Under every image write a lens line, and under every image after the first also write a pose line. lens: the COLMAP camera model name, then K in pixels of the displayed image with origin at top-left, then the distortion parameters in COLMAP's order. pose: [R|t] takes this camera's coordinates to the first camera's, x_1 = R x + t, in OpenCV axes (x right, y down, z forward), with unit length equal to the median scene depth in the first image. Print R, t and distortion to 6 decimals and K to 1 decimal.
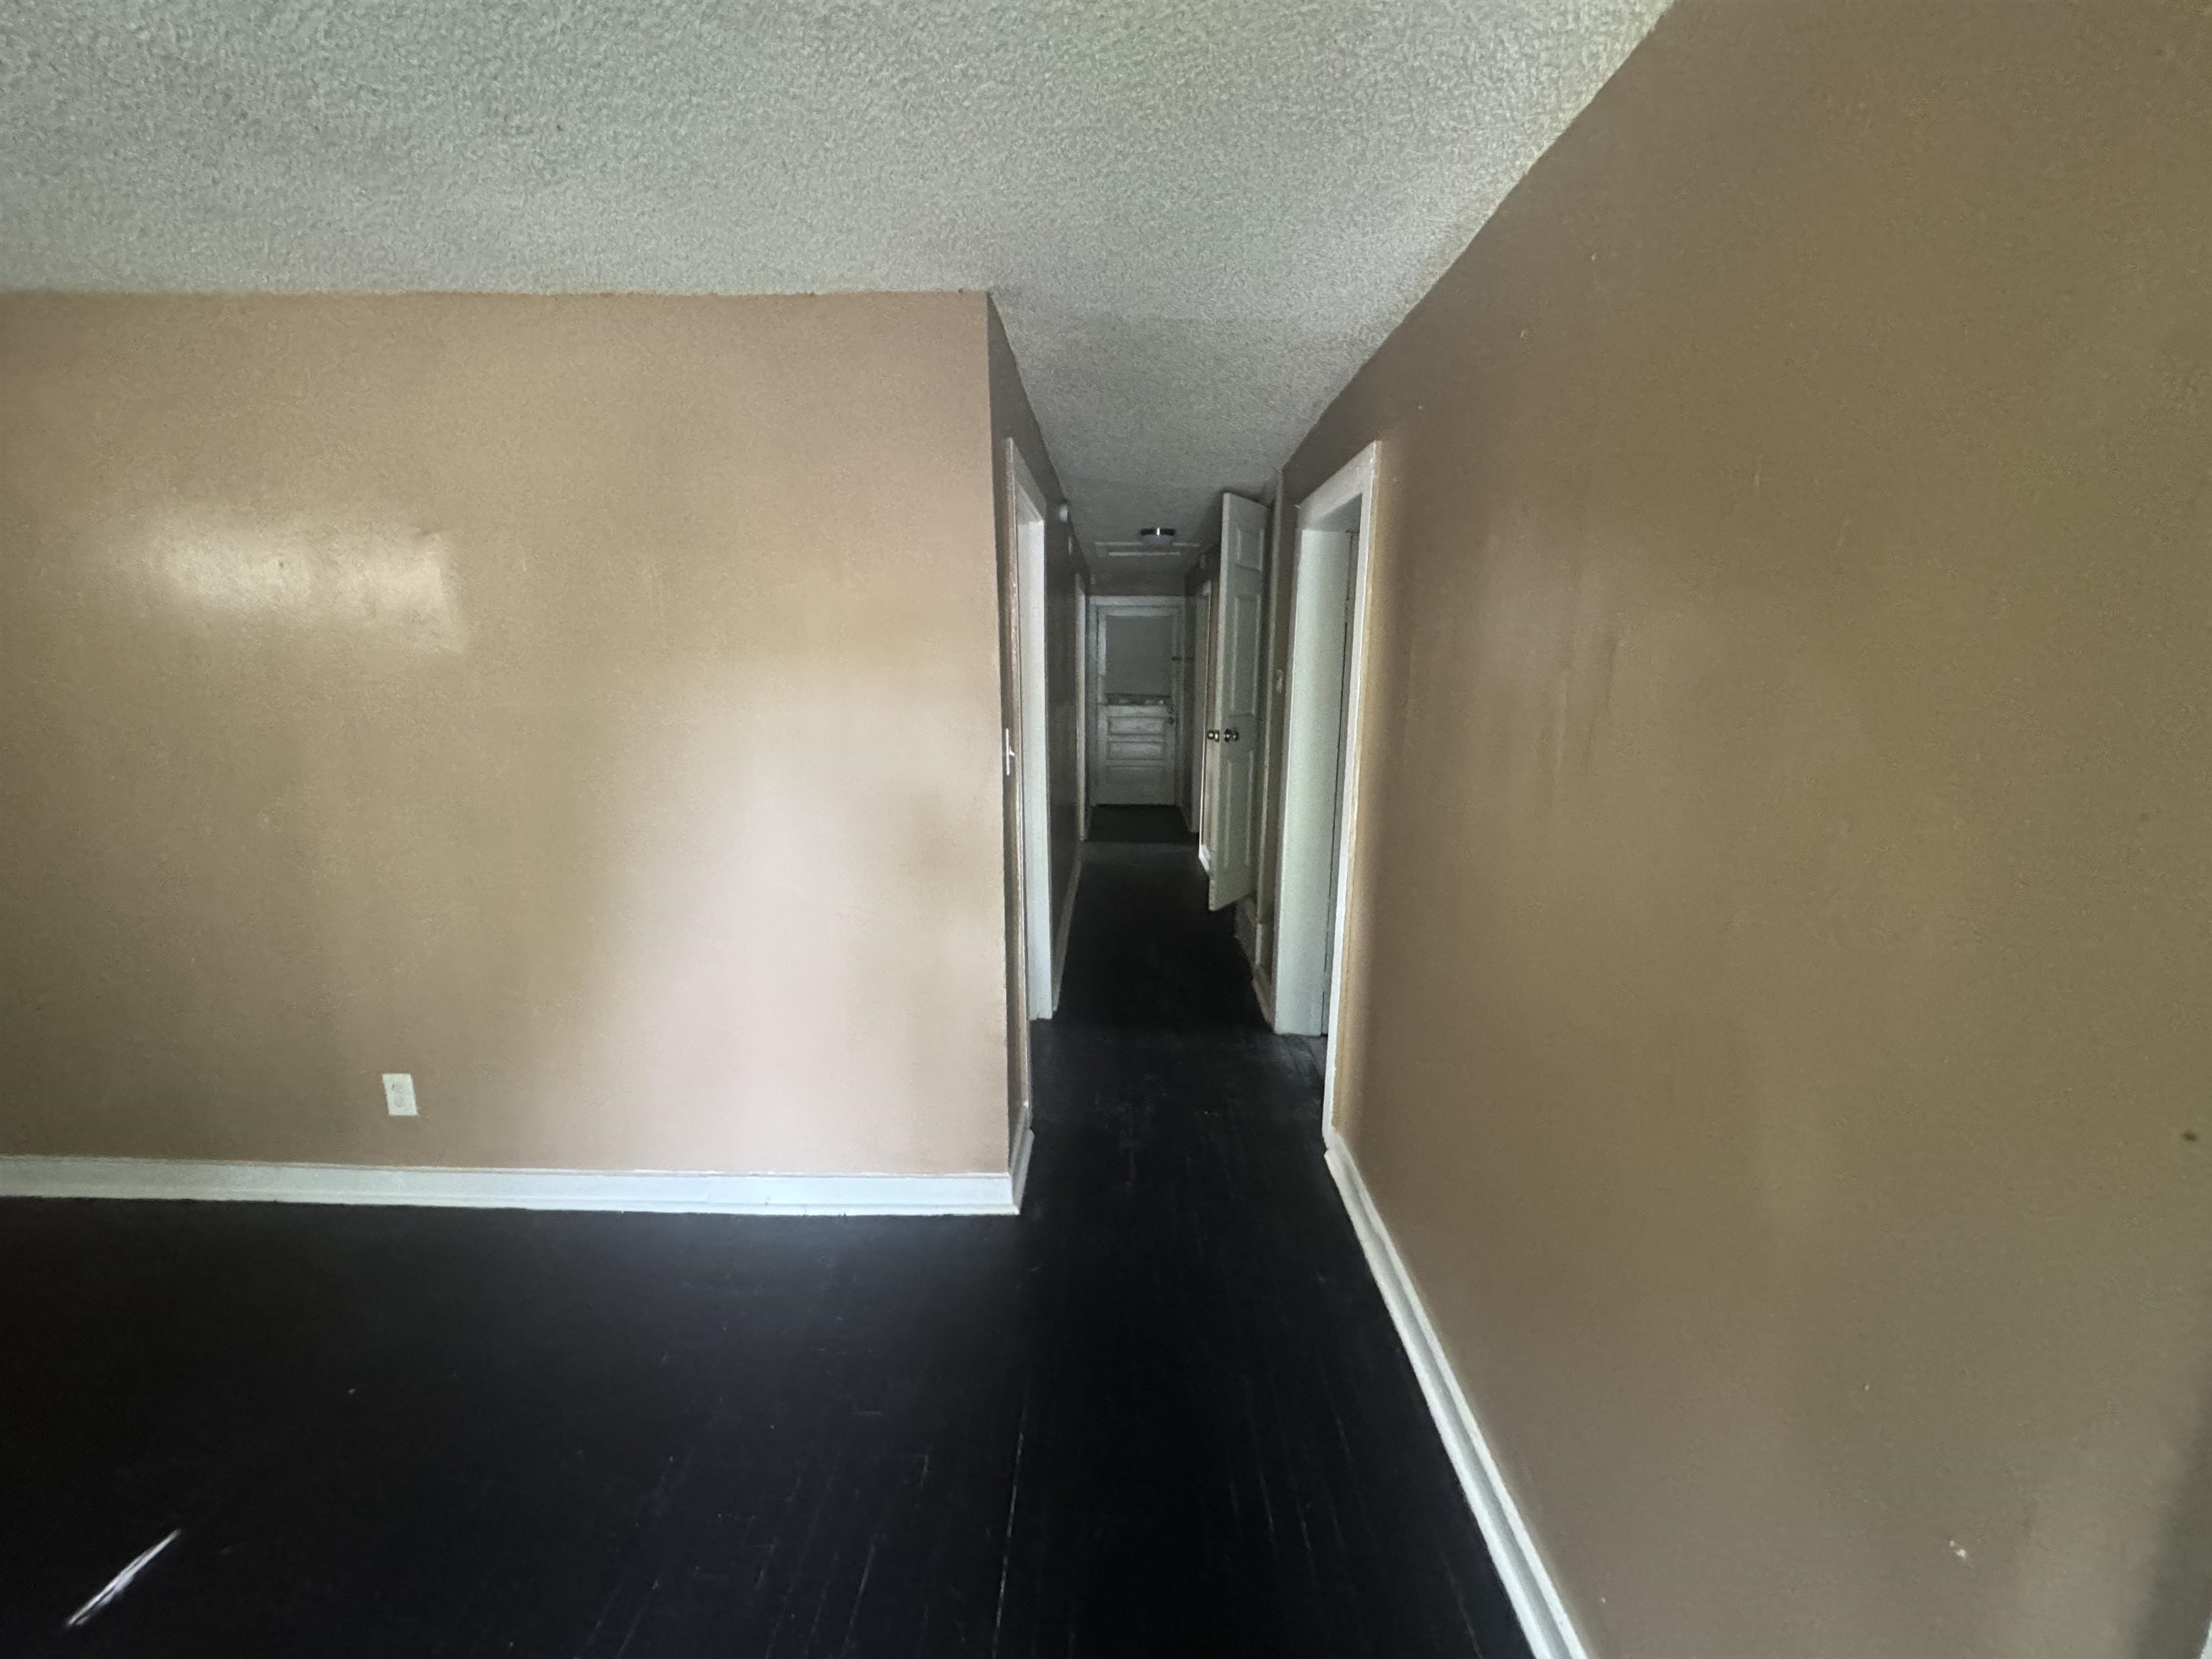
lens RADIAL K [[885.3, 0, 1097.2], [0, 885.3, 823.7], [0, 0, 1]] dist [-0.000872, 0.000162]
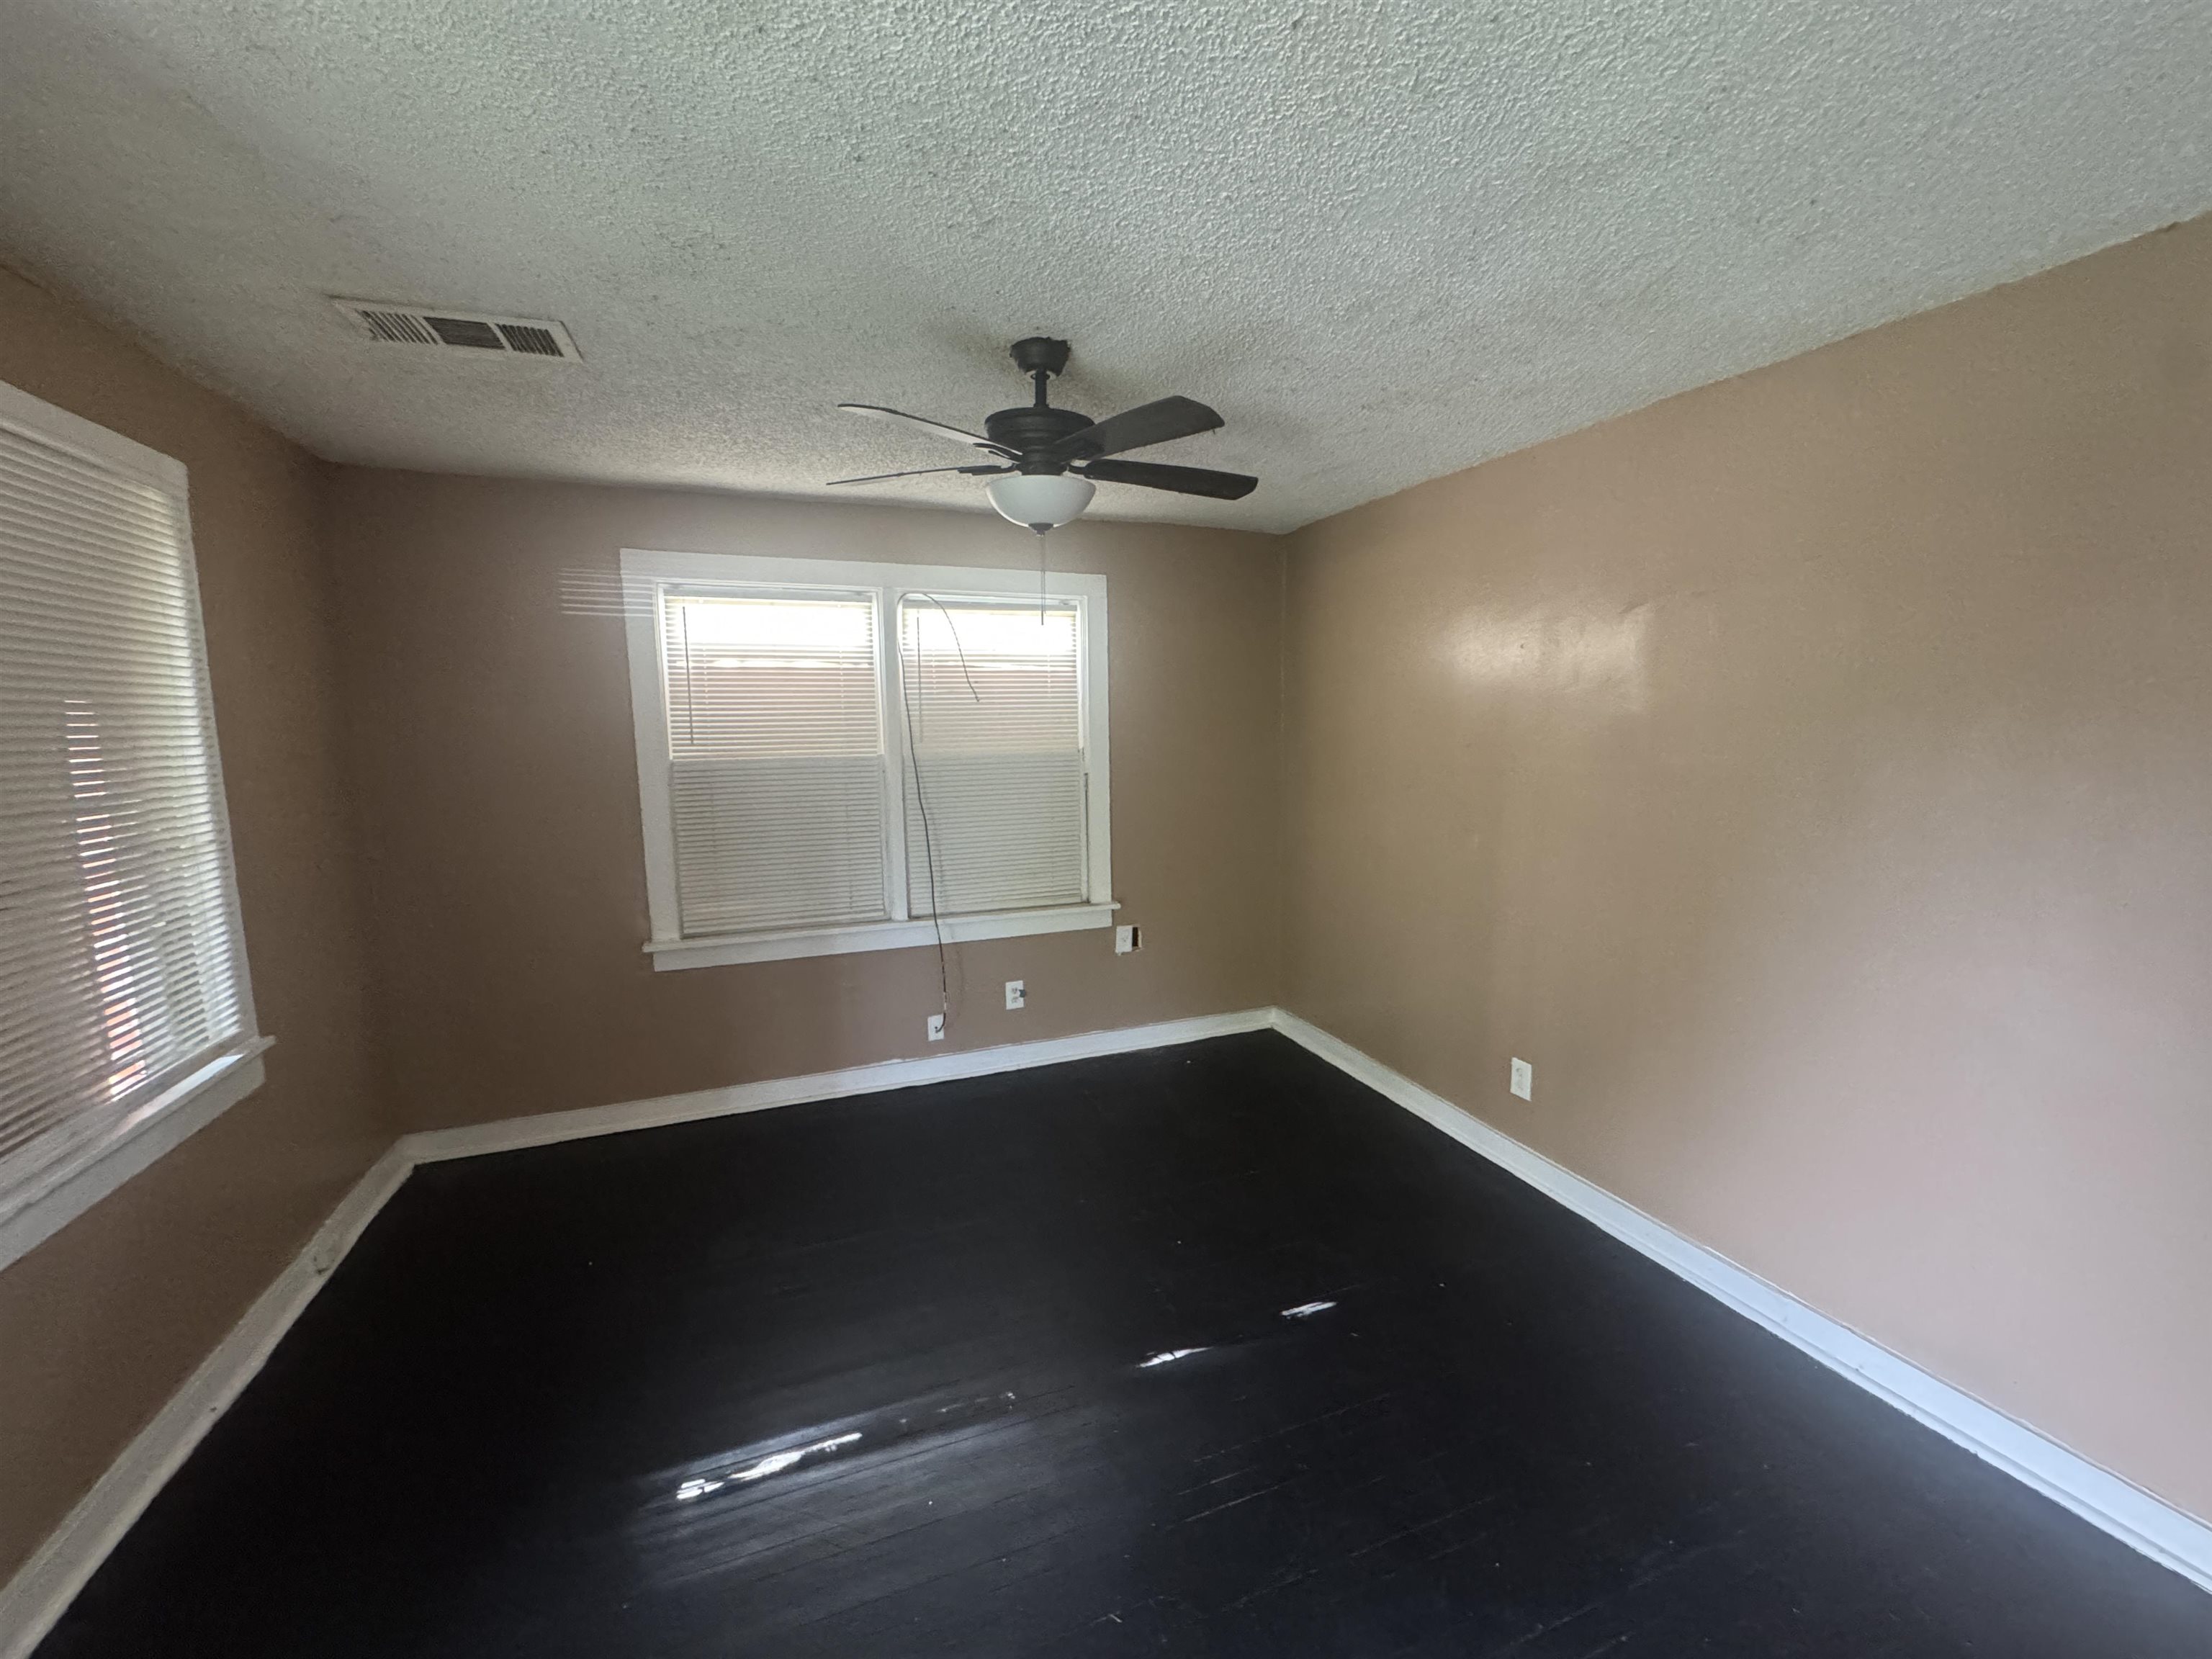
lens RADIAL K [[885.3, 0, 1111.8], [0, 885.3, 830.1], [0, 0, 1]] dist [-0.000872, 0.000162]
pose [[0.391551, 0.111771, -0.913343, 0.051150], [-0.165159, 0.985012, 0.049737, 0.006714], [0.905213, 0.131372, 0.404142, -0.029441]]
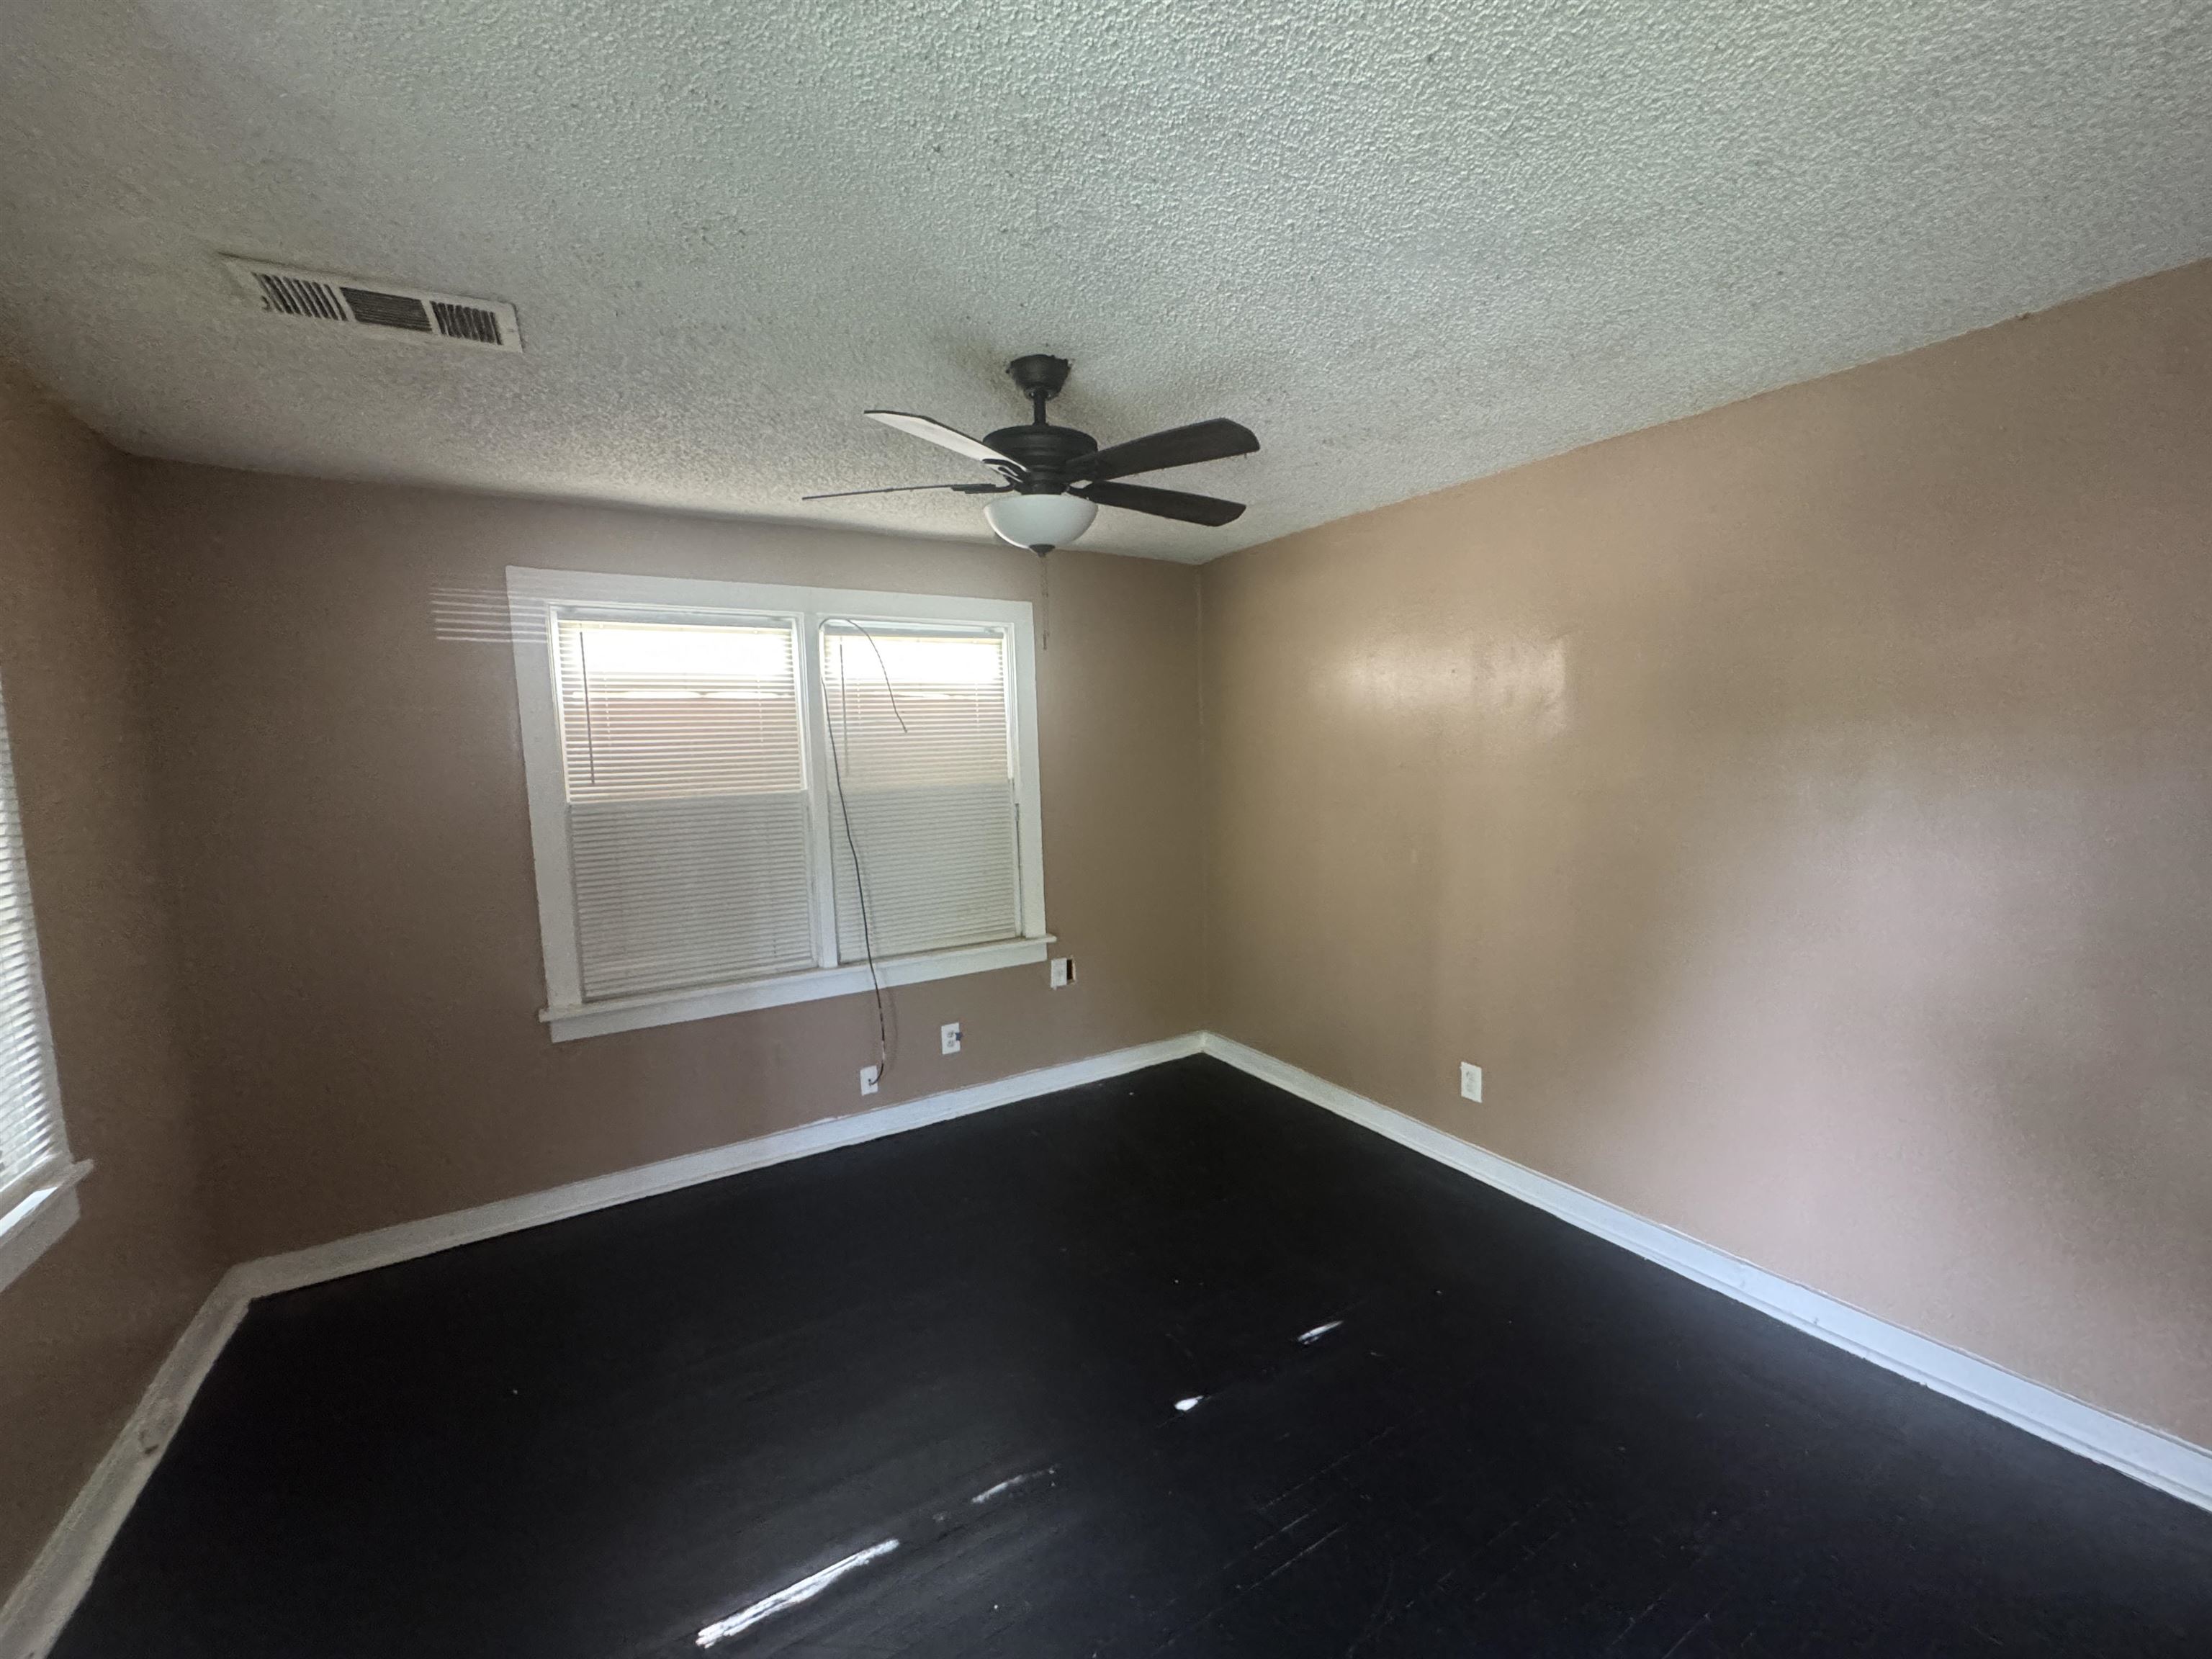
lens RADIAL K [[885.3, 0, 1108.9], [0, 885.3, 831.7], [0, 0, 1]] dist [-0.000872, 0.000162]
pose [[0.547722, 0.065713, -0.834076, -0.046137], [-0.130932, 0.991360, -0.007876, 0.031375], [0.826352, 0.113521, 0.551593, -0.154499]]
